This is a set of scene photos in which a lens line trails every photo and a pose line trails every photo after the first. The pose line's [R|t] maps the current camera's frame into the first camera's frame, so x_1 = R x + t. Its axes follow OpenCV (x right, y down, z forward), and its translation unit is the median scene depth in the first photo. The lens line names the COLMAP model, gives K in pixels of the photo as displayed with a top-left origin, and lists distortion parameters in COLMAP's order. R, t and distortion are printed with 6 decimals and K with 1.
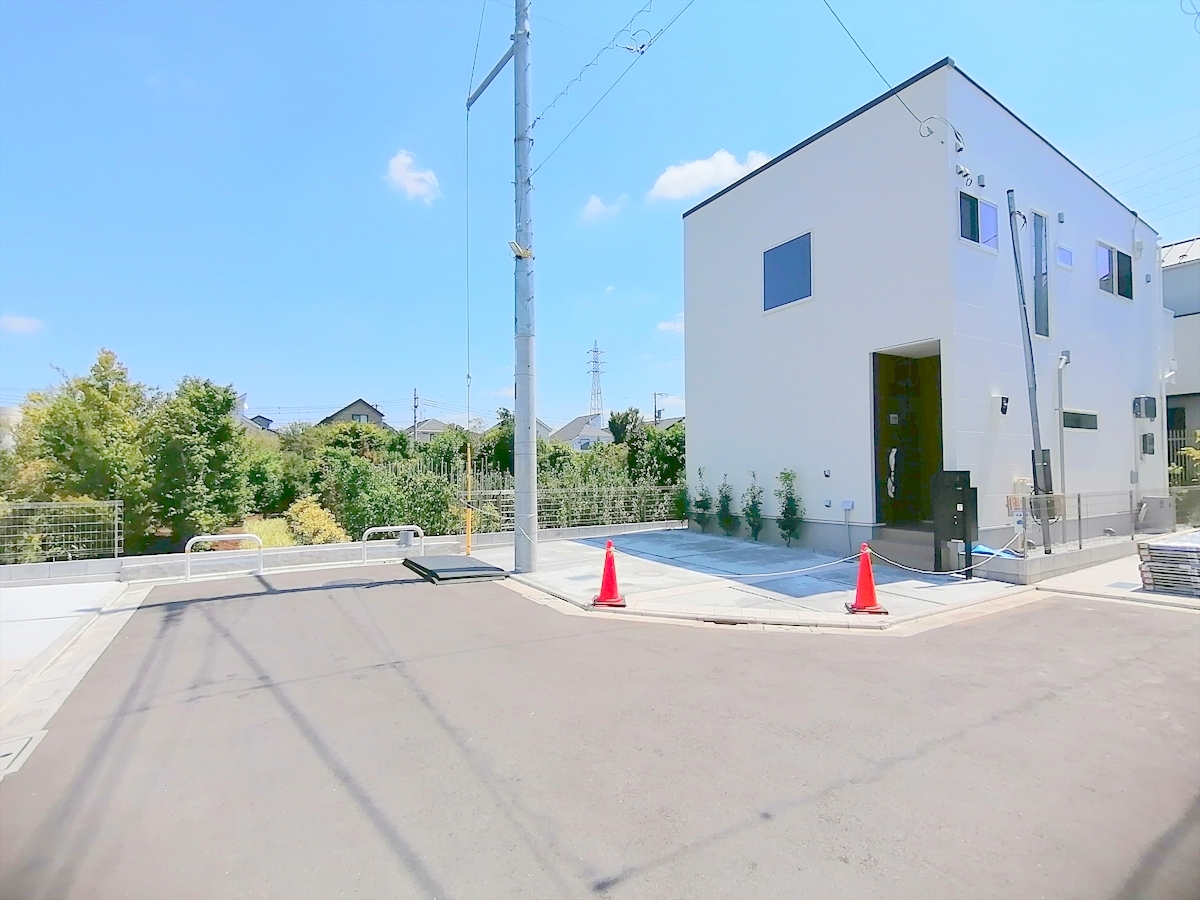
lens RADIAL K [[589.4, 0, 573.2], [0, 589.4, 463.7], [0, 0, 1]] dist [-0.023048, -0.000066]
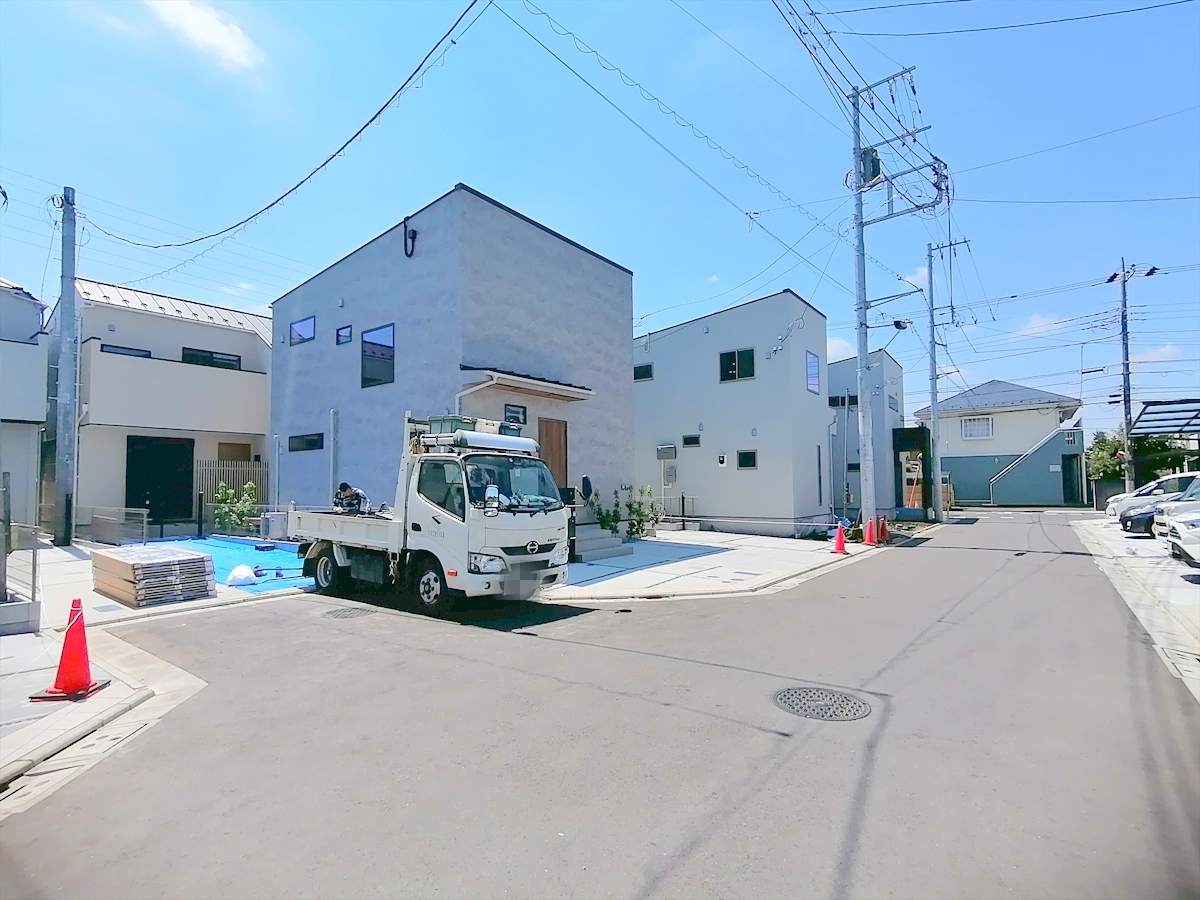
lens RADIAL K [[607.0, 0, 598.6], [0, 607.0, 474.2], [0, 0, 1]] dist [0.001093, 0.000415]
pose [[-0.413590, 0.030520, 0.909952, -0.230980], [-0.005673, 0.999332, -0.036097, 0.003282], [-0.910446, -0.020092, -0.413141, 0.377381]]
